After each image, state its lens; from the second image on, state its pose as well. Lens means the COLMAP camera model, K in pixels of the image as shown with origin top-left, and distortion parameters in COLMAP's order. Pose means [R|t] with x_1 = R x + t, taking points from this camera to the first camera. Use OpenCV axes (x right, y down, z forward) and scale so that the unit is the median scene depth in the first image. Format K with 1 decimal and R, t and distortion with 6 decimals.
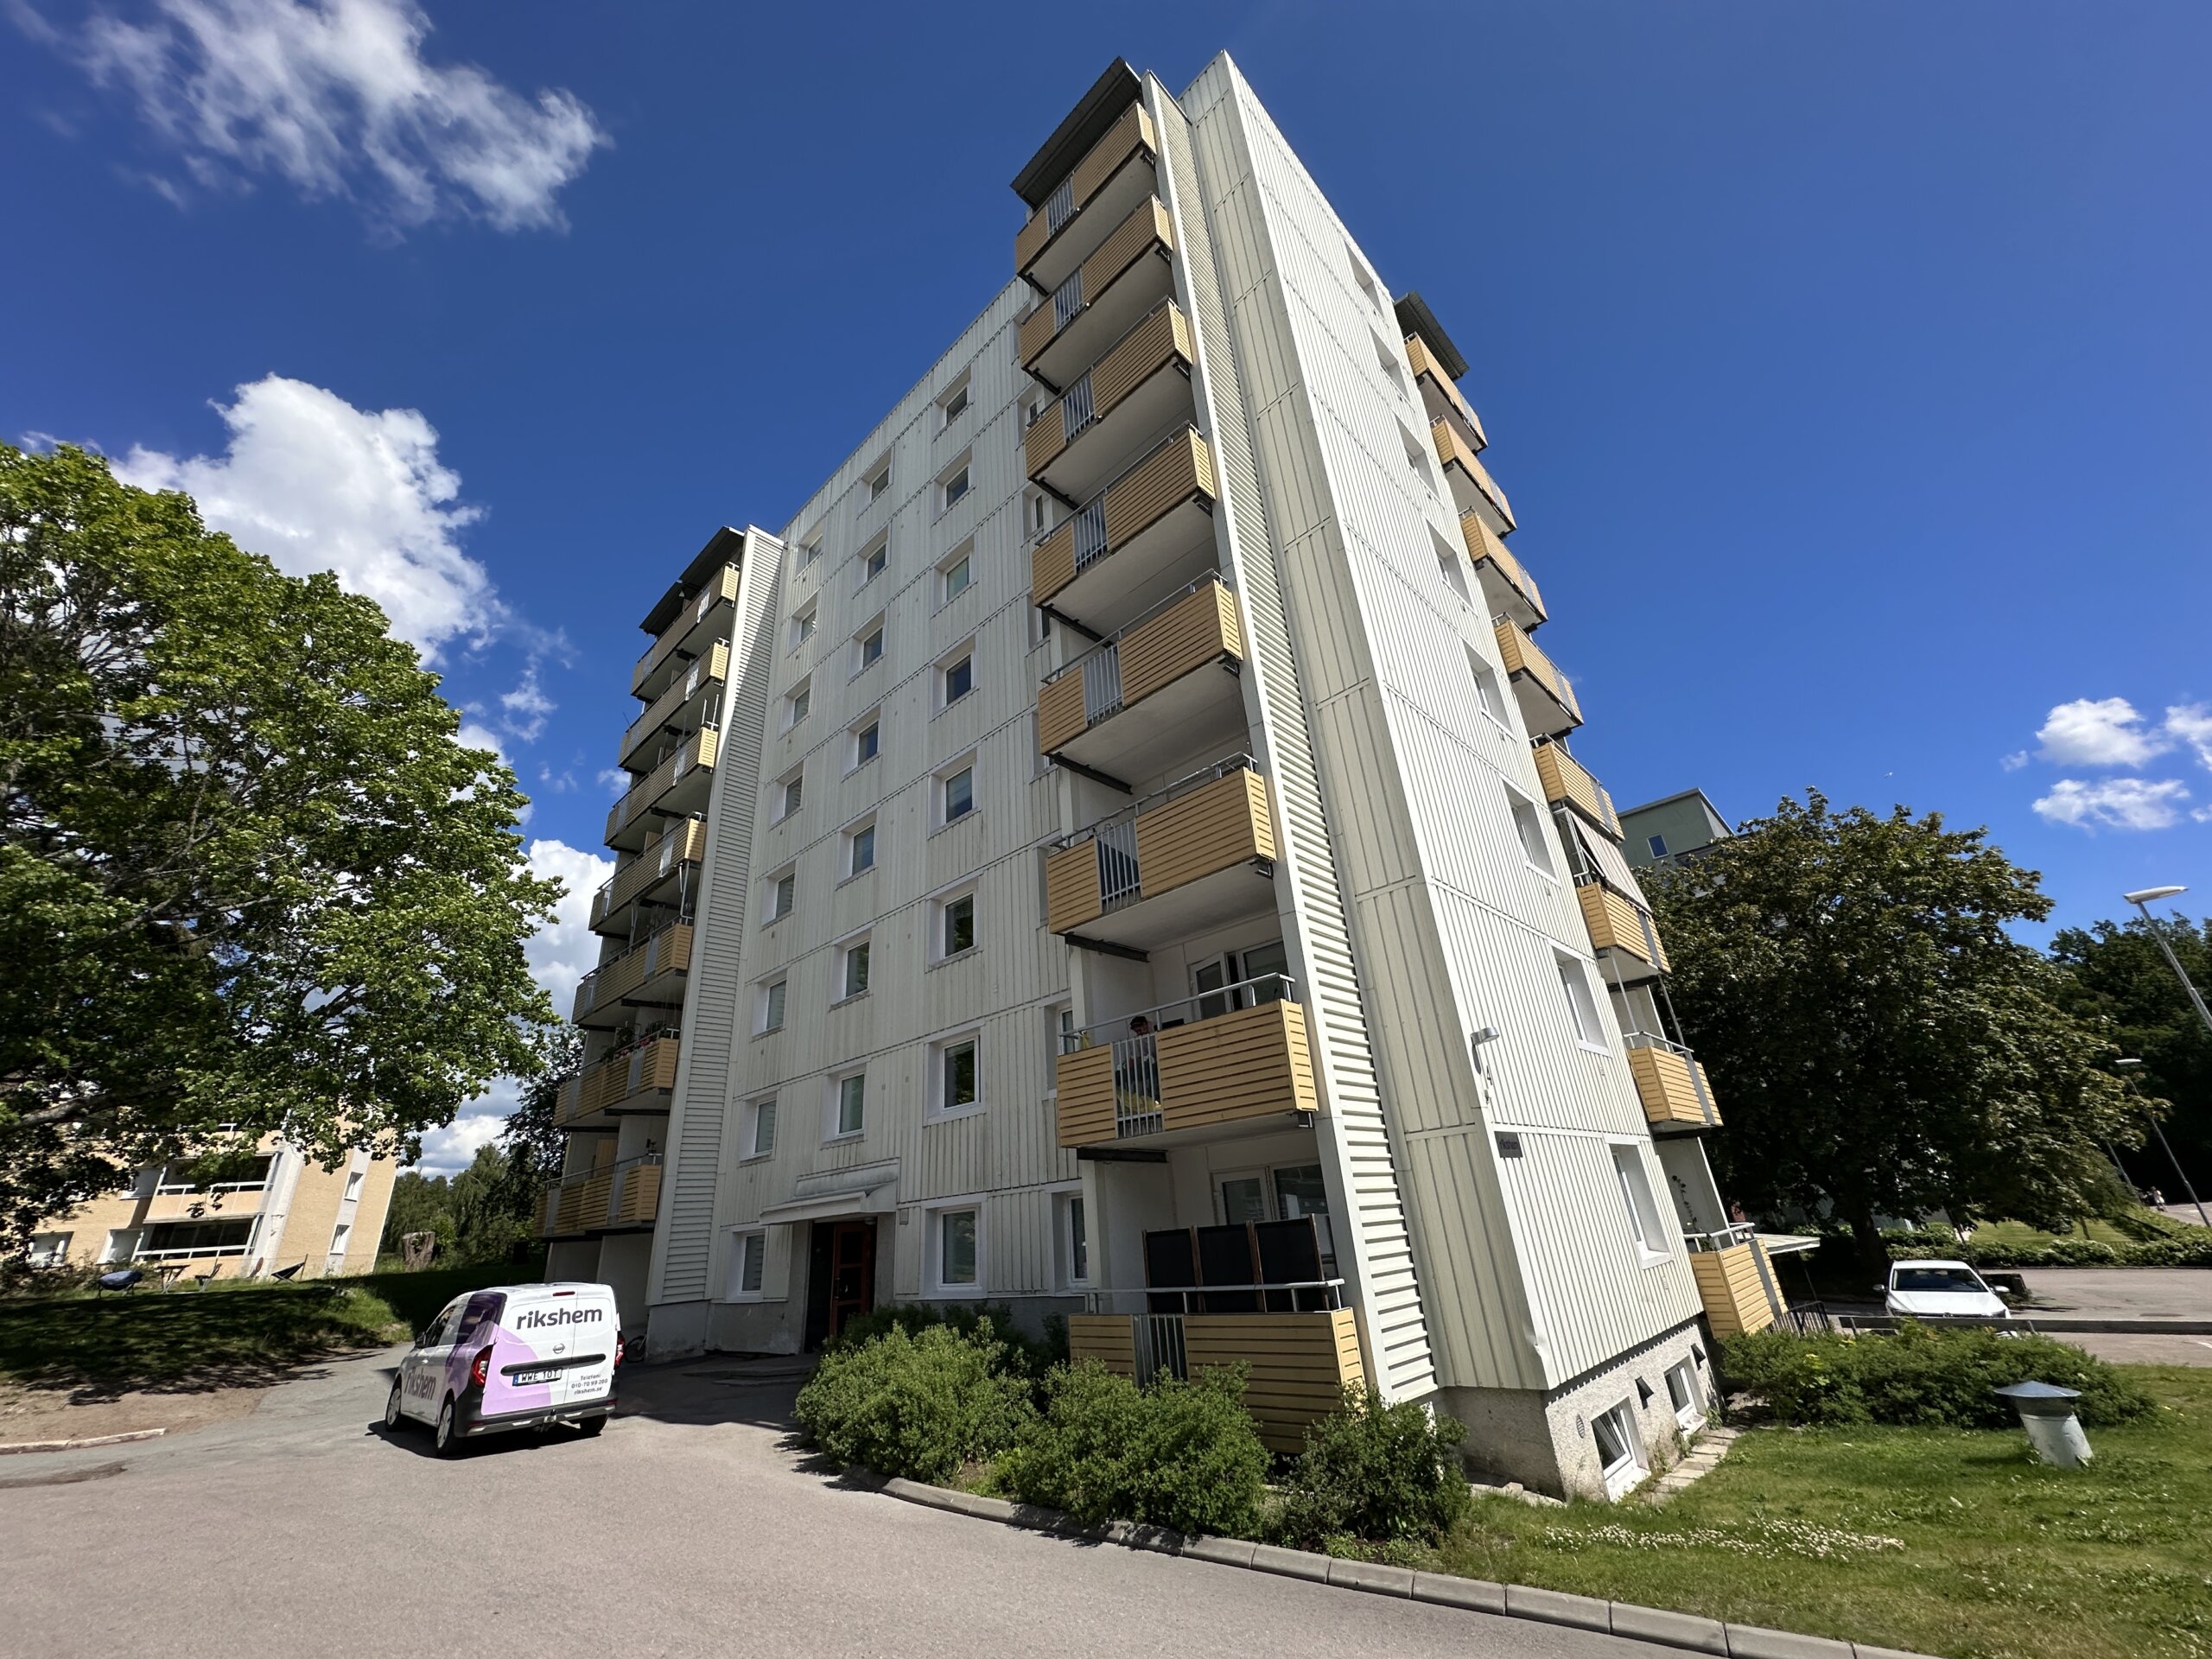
lens RADIAL K [[882.3, 0, 1106.0], [0, 882.3, 829.5], [0, 0, 1]] dist [0.006796, 0.000530]
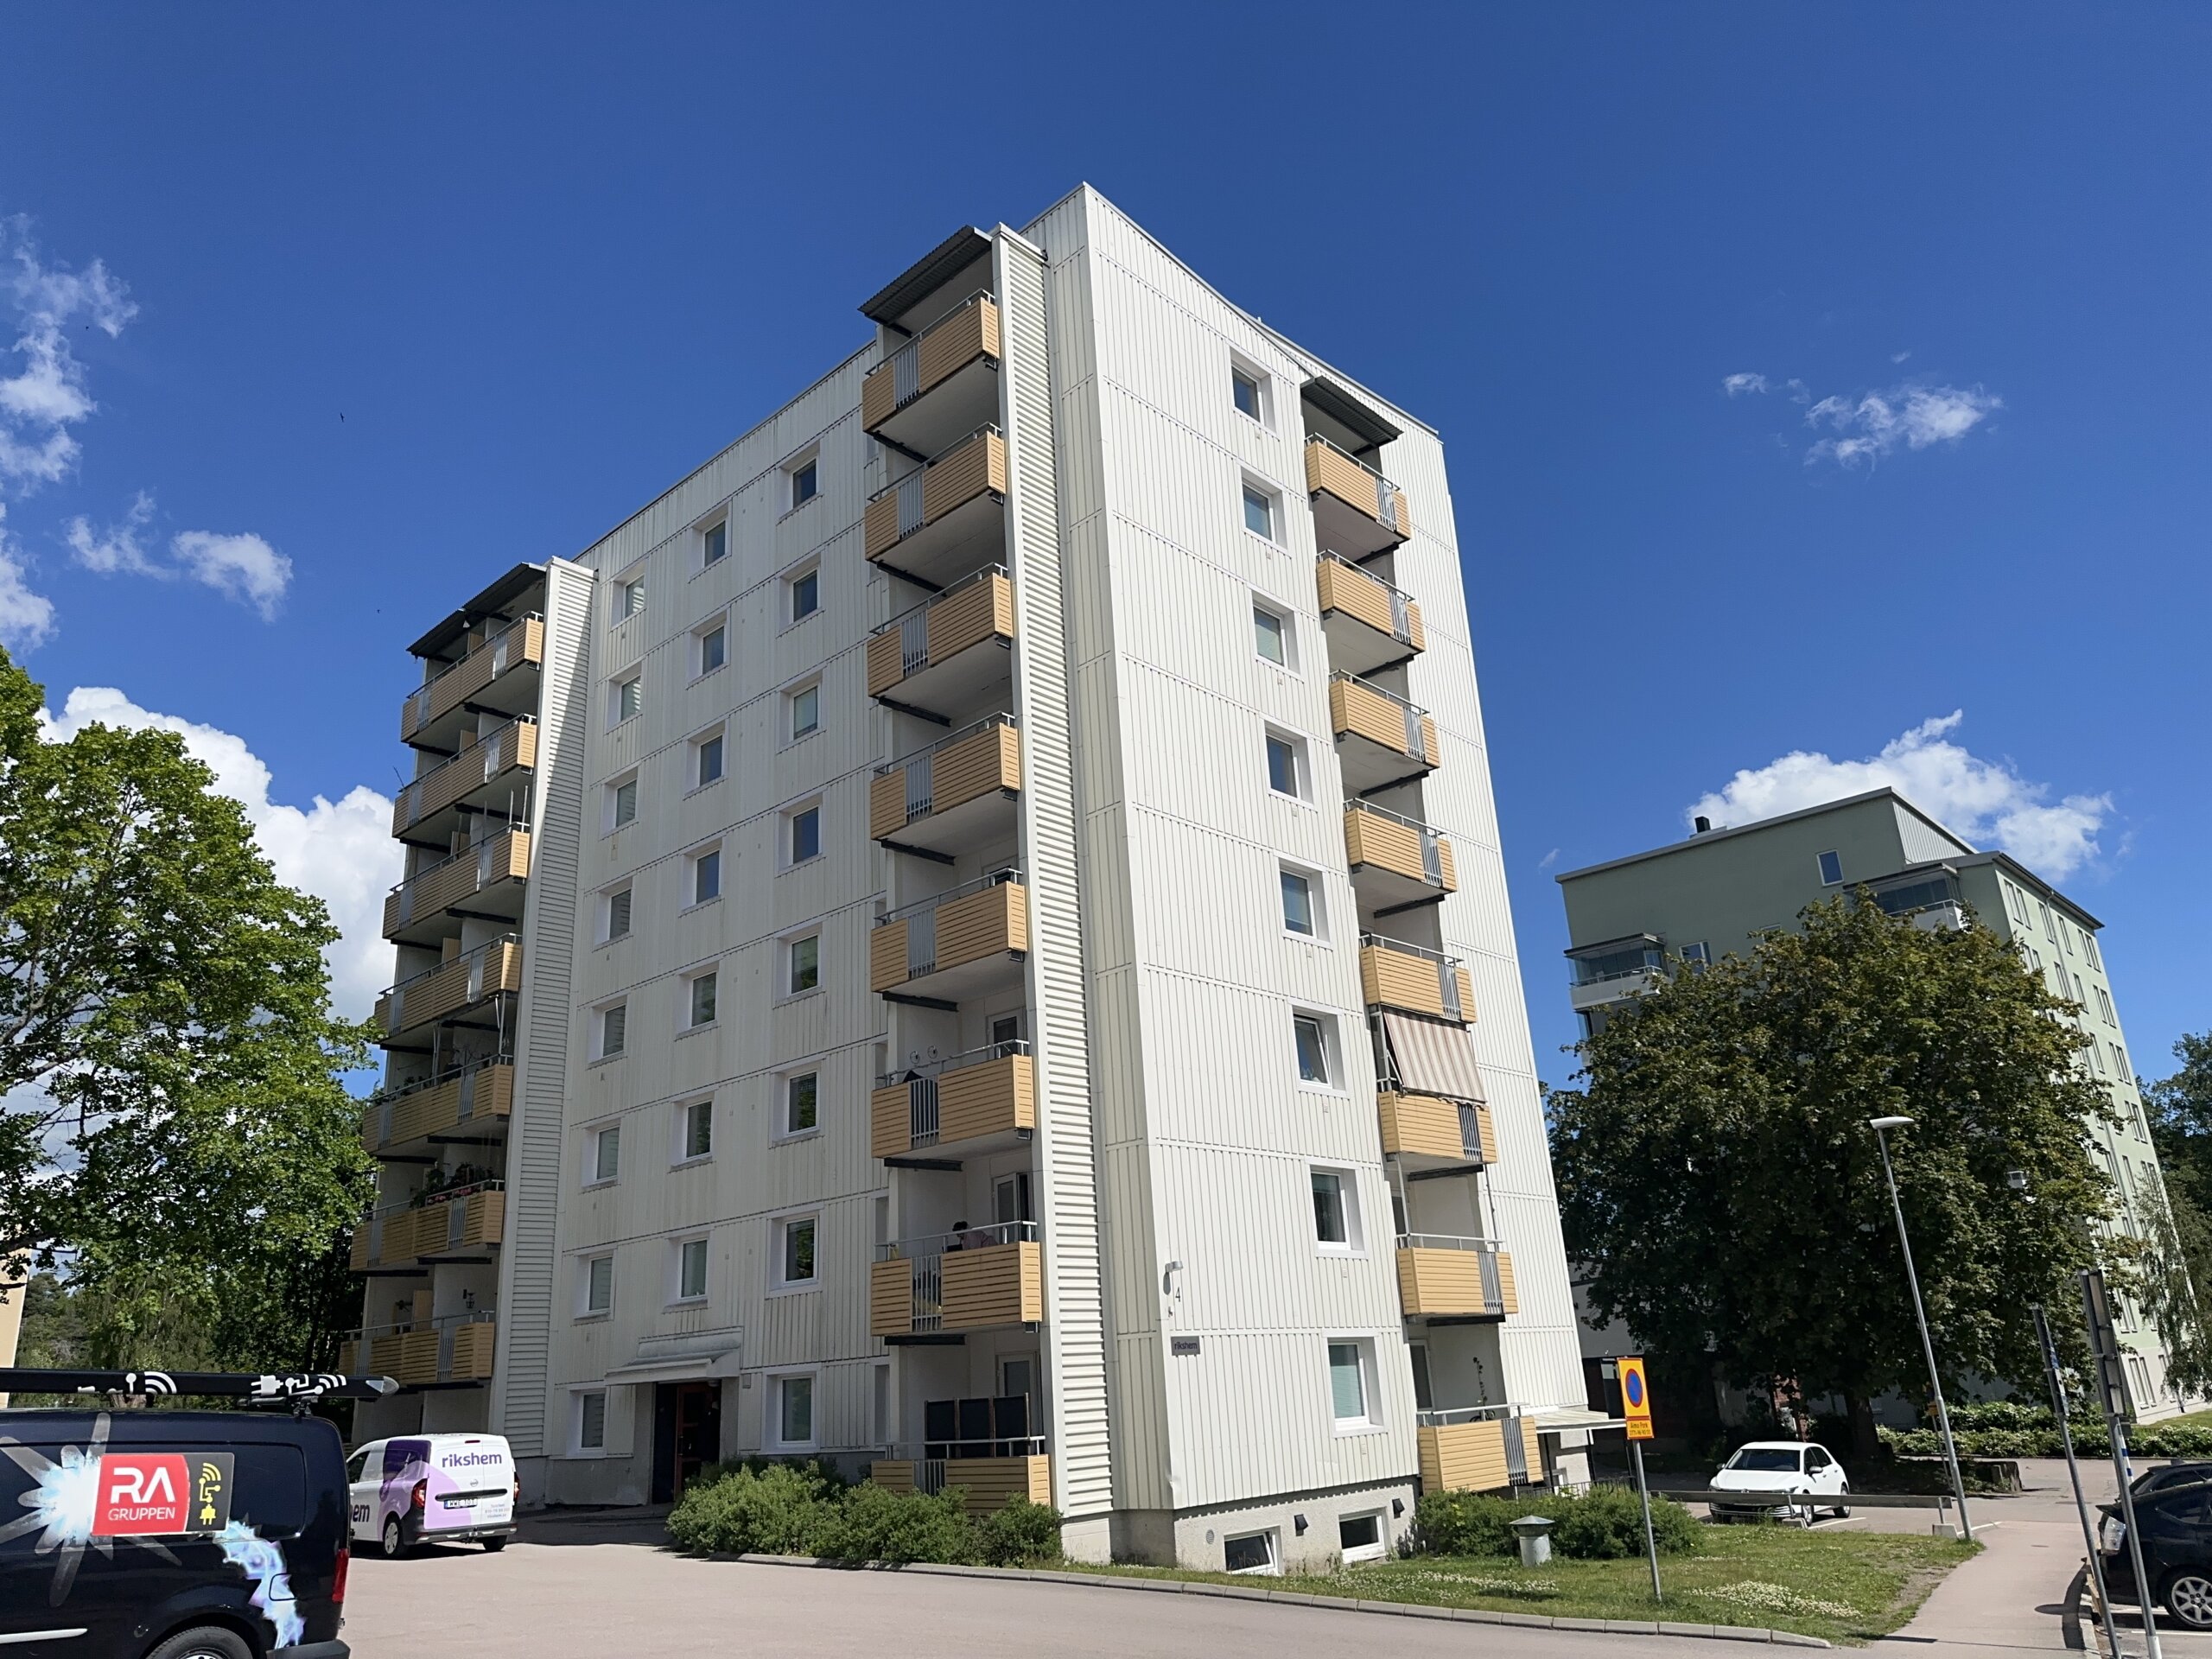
lens RADIAL K [[1613.2, 0, 1106.0], [0, 1613.2, 829.5], [0, 0, 1]] dist [0.166581, -0.277314]
pose [[0.999788, 0.020521, 0.001437, 0.188782], [-0.020559, 0.994342, 0.104217, -0.438854], [0.000710, -0.104224, 0.994554, -0.904637]]
